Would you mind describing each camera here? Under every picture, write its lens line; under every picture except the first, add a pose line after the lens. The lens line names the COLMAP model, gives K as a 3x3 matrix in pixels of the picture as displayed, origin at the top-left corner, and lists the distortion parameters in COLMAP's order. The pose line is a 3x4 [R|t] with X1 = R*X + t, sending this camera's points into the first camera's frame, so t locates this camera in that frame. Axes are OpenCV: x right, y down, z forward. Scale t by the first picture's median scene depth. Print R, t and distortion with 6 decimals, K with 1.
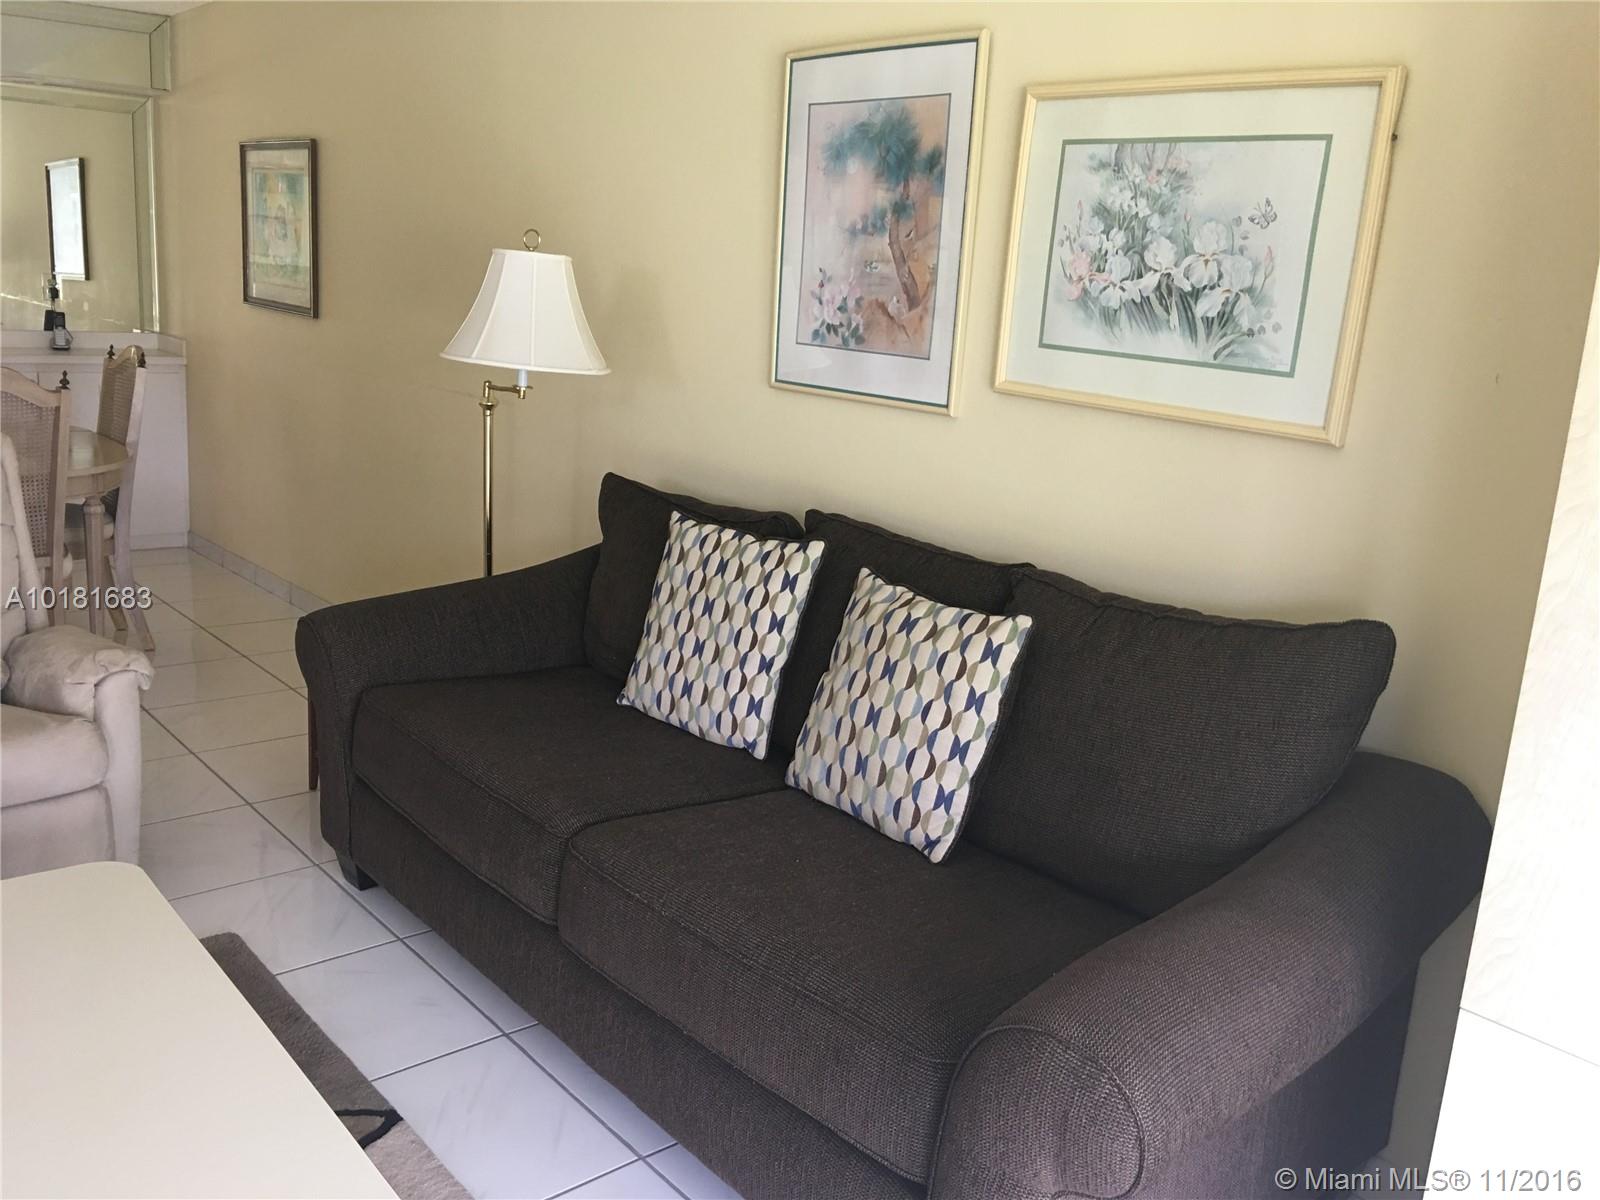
lens RADIAL K [[1353.8, 0, 790.8], [0, 1353.8, 586.2], [0, 0, 1]] dist [0.075824, -0.128877]
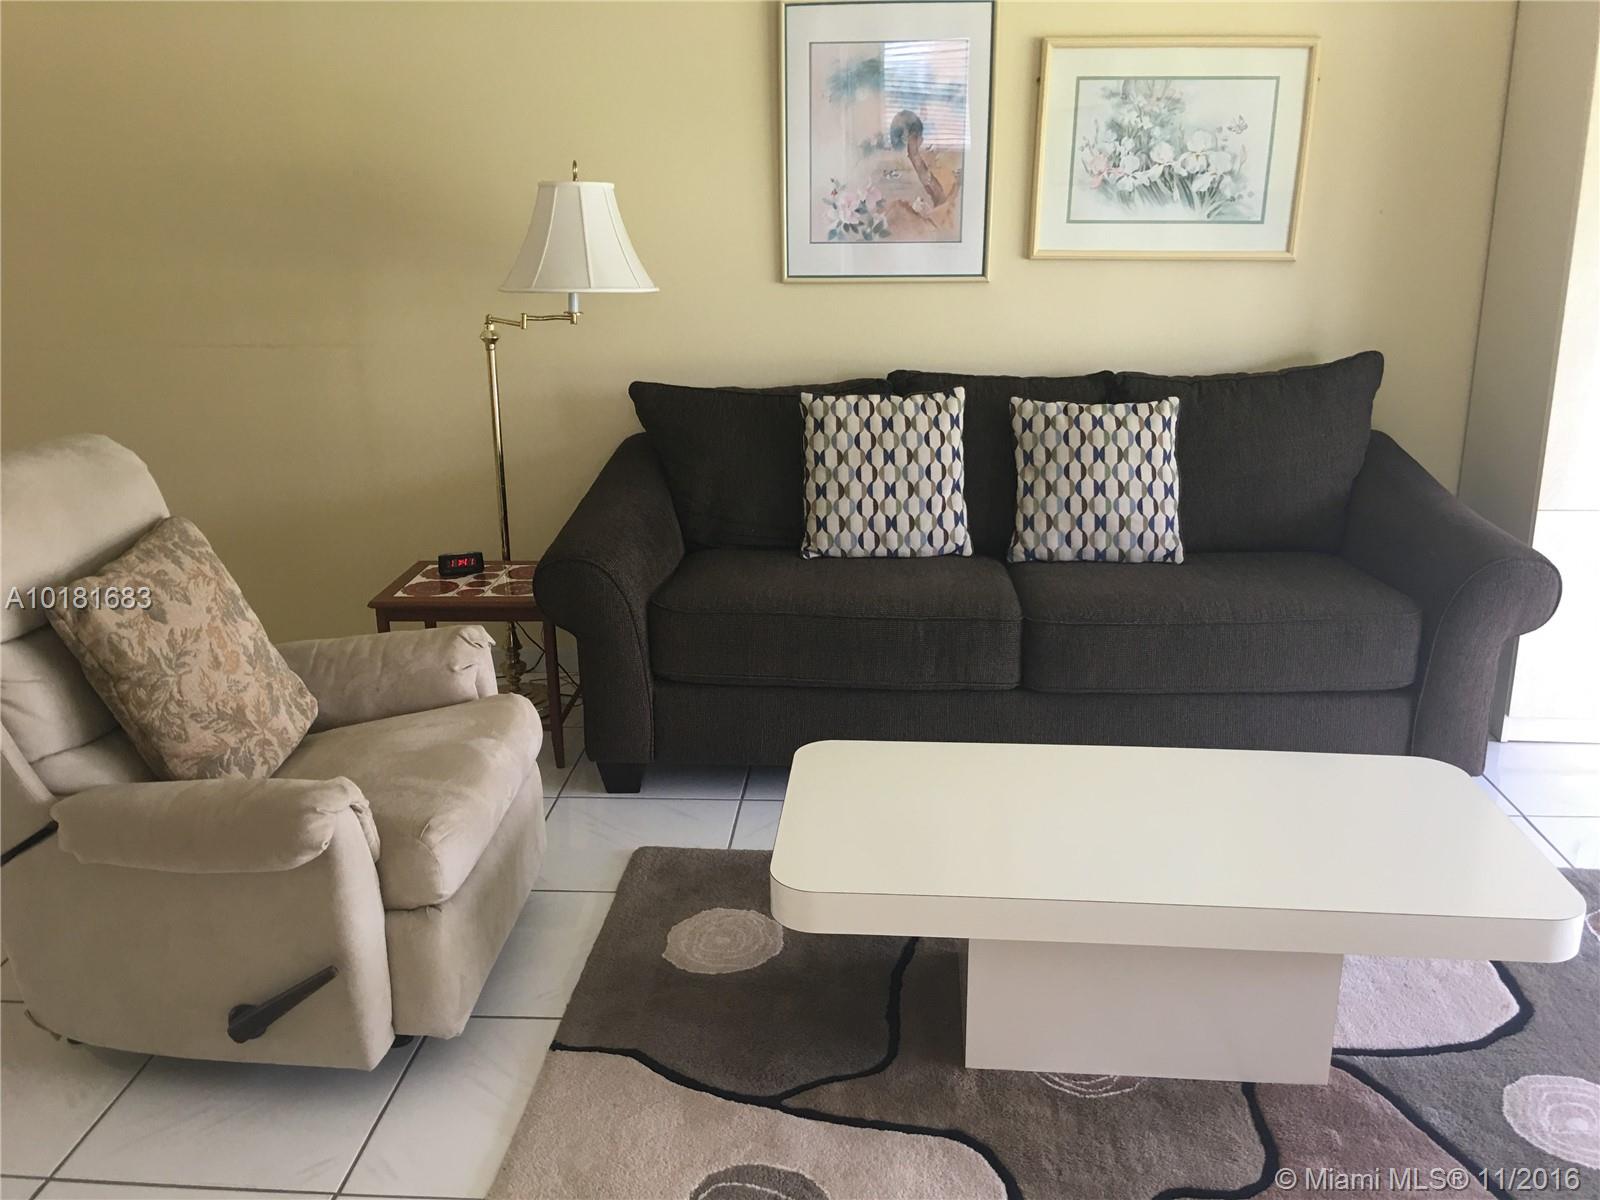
lens RADIAL K [[1353.8, 0, 786.4], [0, 1353.8, 585.2], [0, 0, 1]] dist [0.075824, -0.128877]
pose [[0.700411, -0.264145, 0.663062, -0.977183], [0.210317, 0.964131, 0.161918, -0.092051], [-0.682049, 0.026044, 0.730843, 0.141613]]
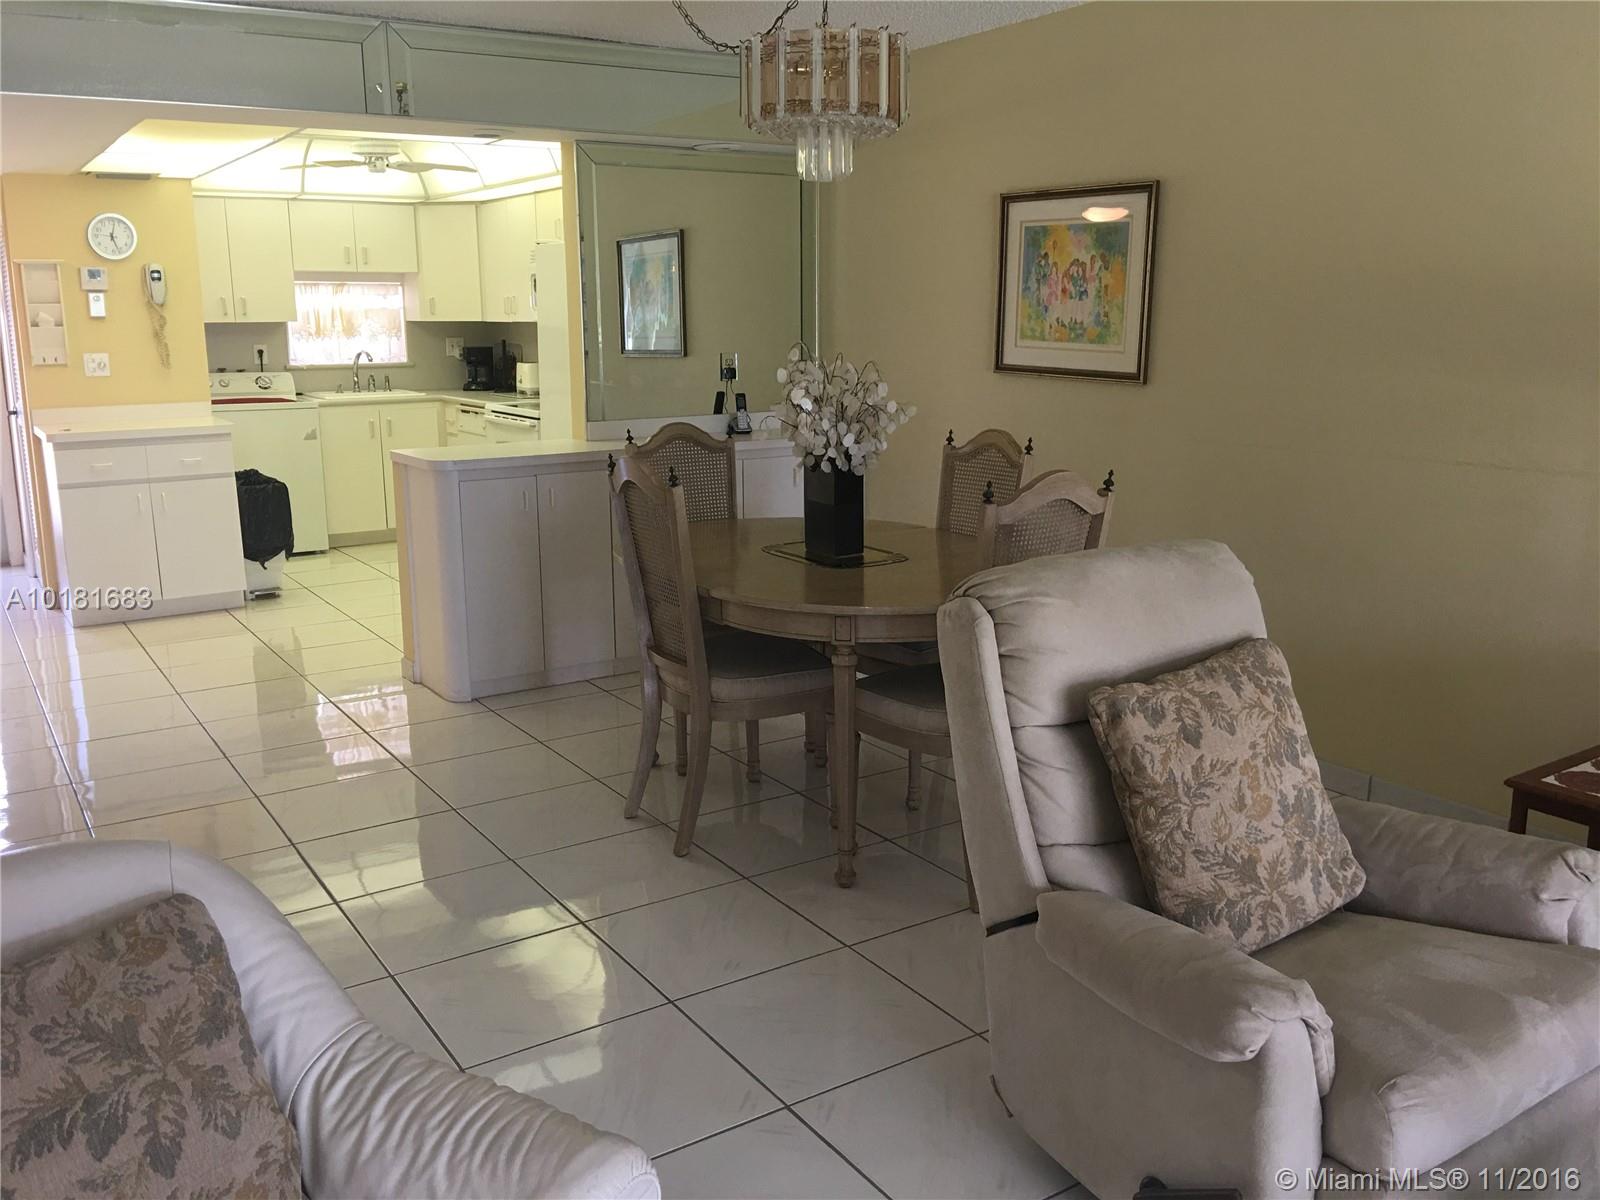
lens RADIAL K [[1353.8, 0, 792.4], [0, 1353.8, 595.7], [0, 0, 1]] dist [0.075824, -0.128877]
pose [[0.989196, -0.038128, -0.141557, -0.818515], [0.035900, 0.999188, -0.018265, -0.096147], [0.142139, 0.012985, 0.989762, 0.194159]]
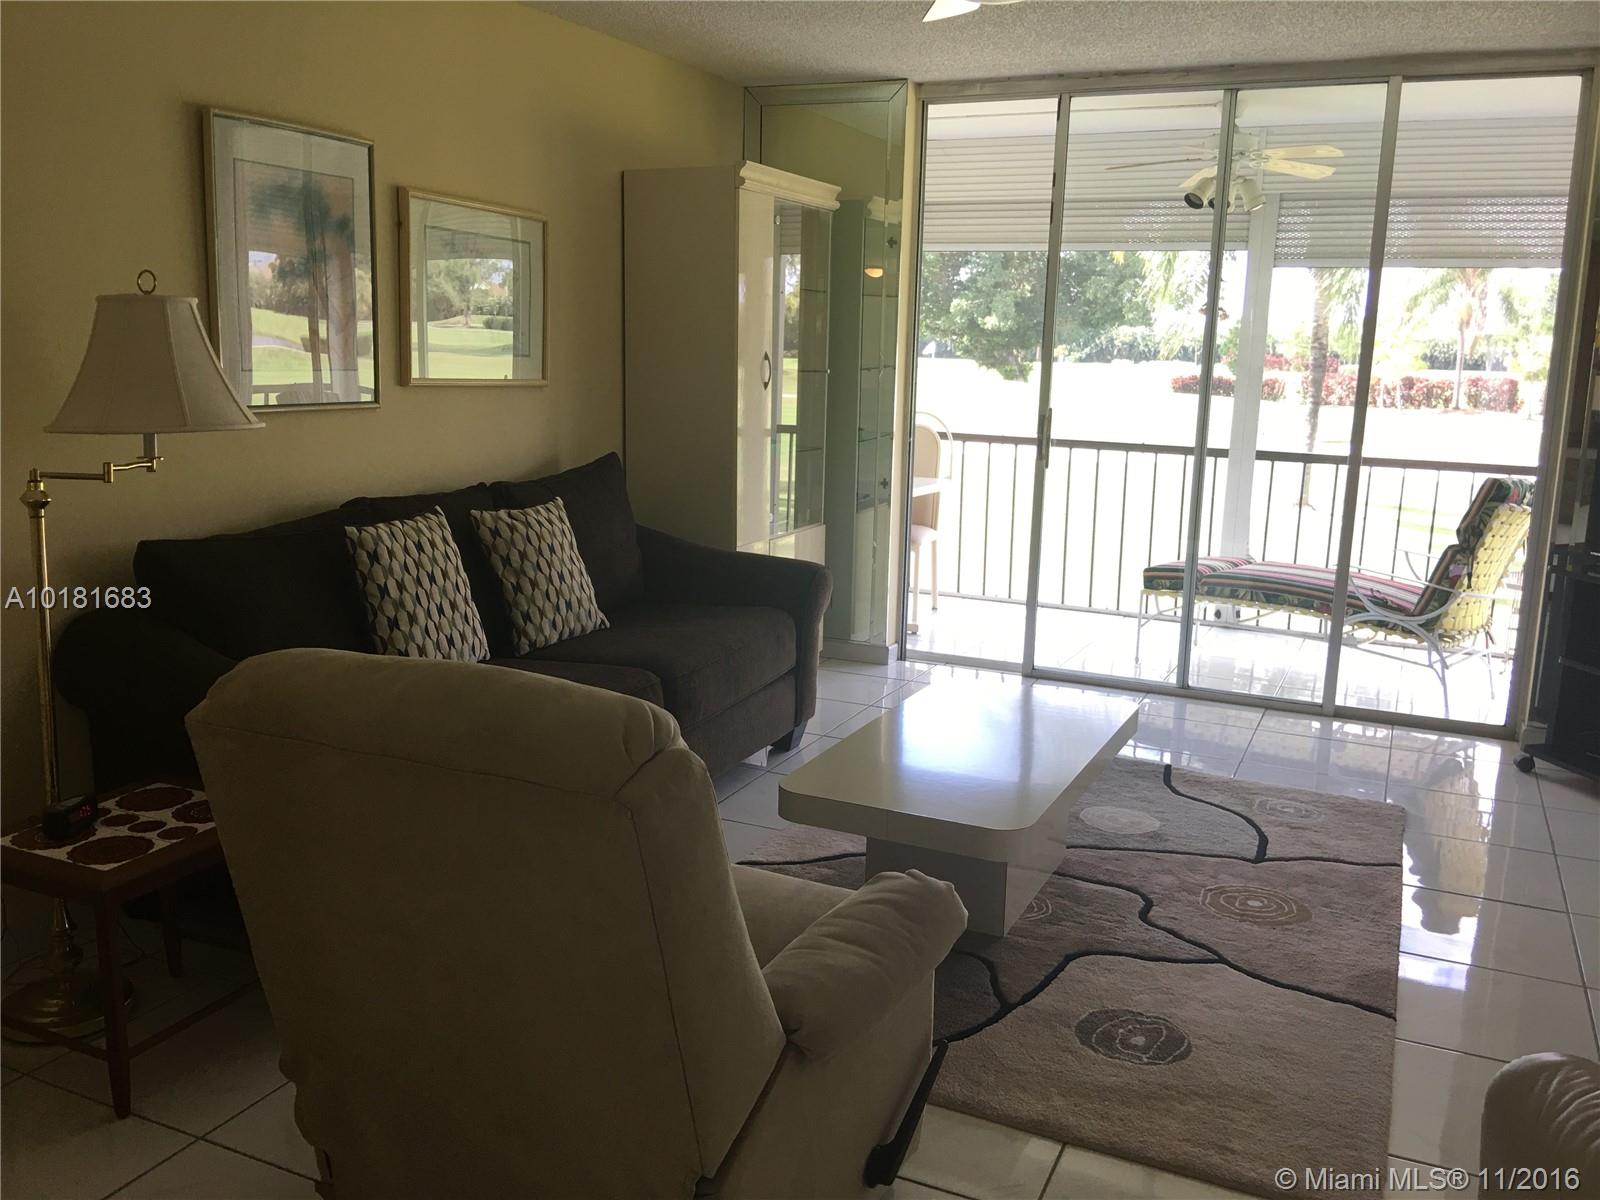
lens RADIAL K [[1353.8, 0, 792.7], [0, 1353.8, 579.4], [0, 0, 1]] dist [0.075824, -0.128877]
pose [[-0.418091, -0.226758, 0.879648, -1.298351], [0.154554, 0.936469, 0.314864, -0.326408], [-0.895161, 0.267595, -0.356483, 1.128429]]
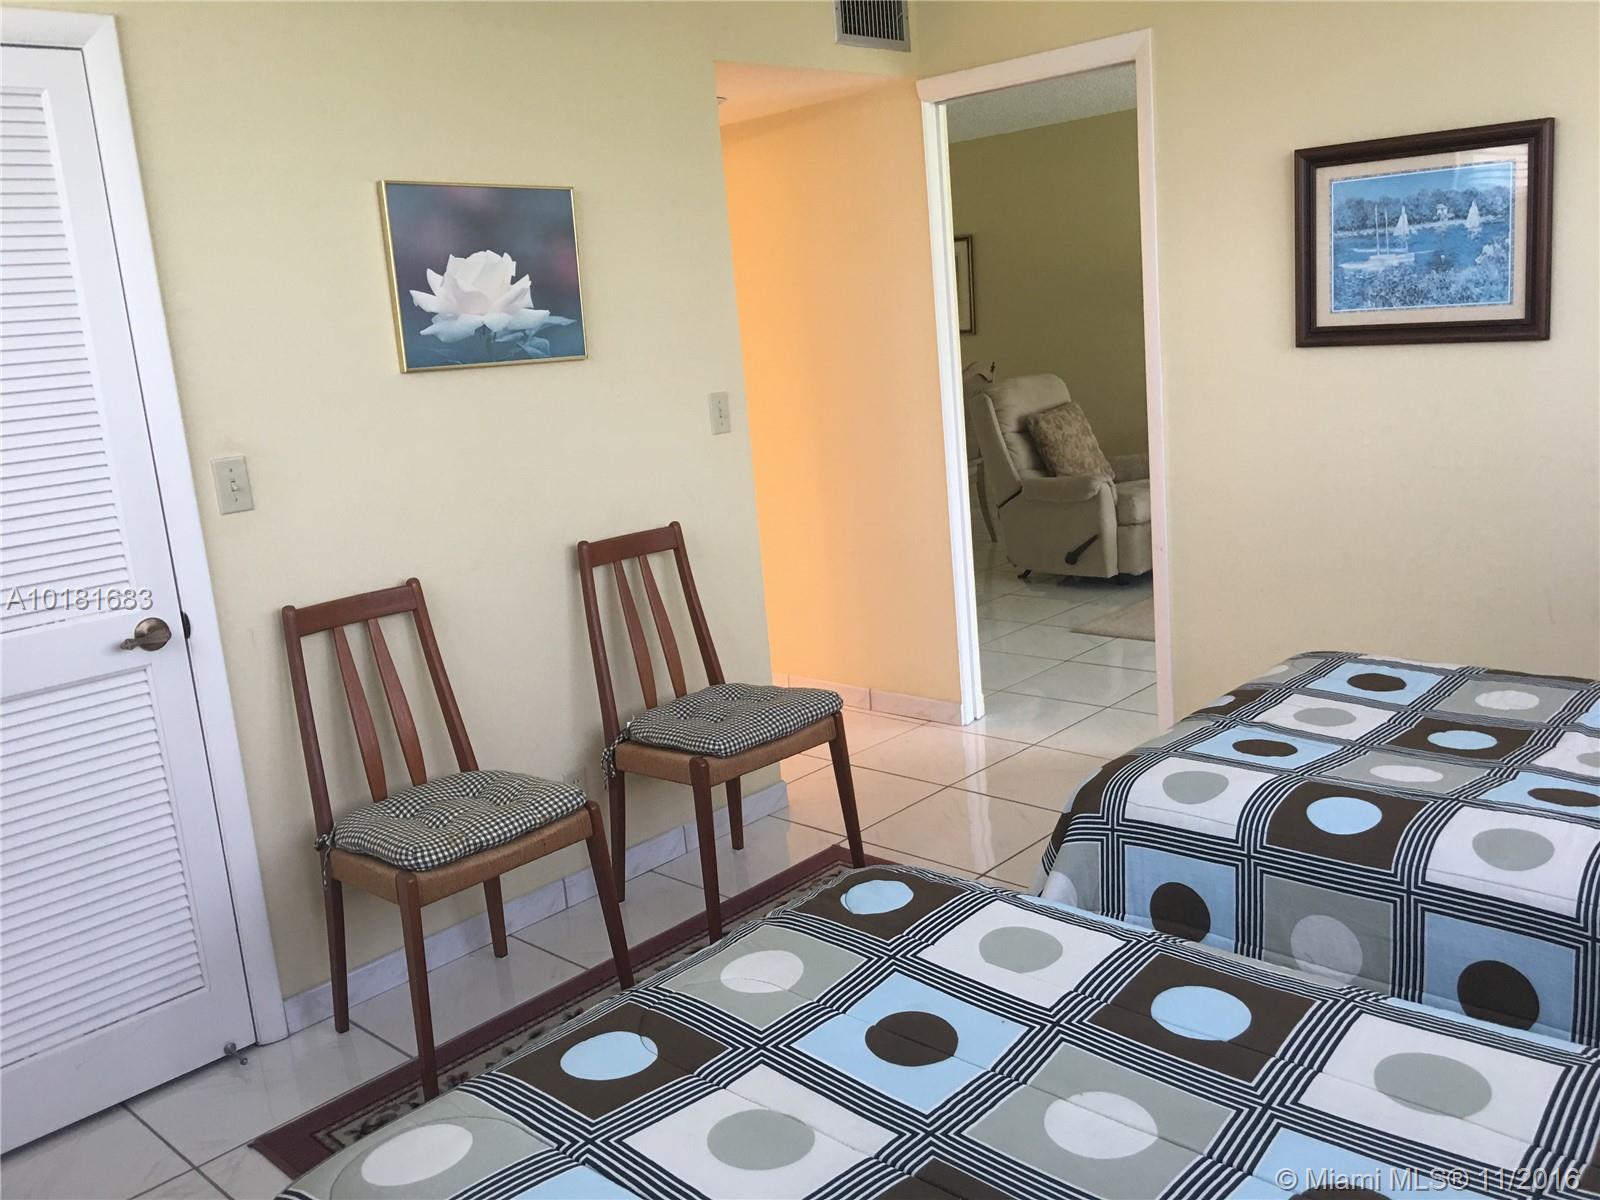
lens RADIAL K [[1353.8, 0, 795.9], [0, 1353.8, 595.0], [0, 0, 1]] dist [0.075824, -0.128877]
pose [[0.983671, -0.162543, 0.077270, -1.388318], [0.163591, 0.986501, -0.007390, 0.205809], [-0.075026, 0.019910, 0.996983, -1.330347]]
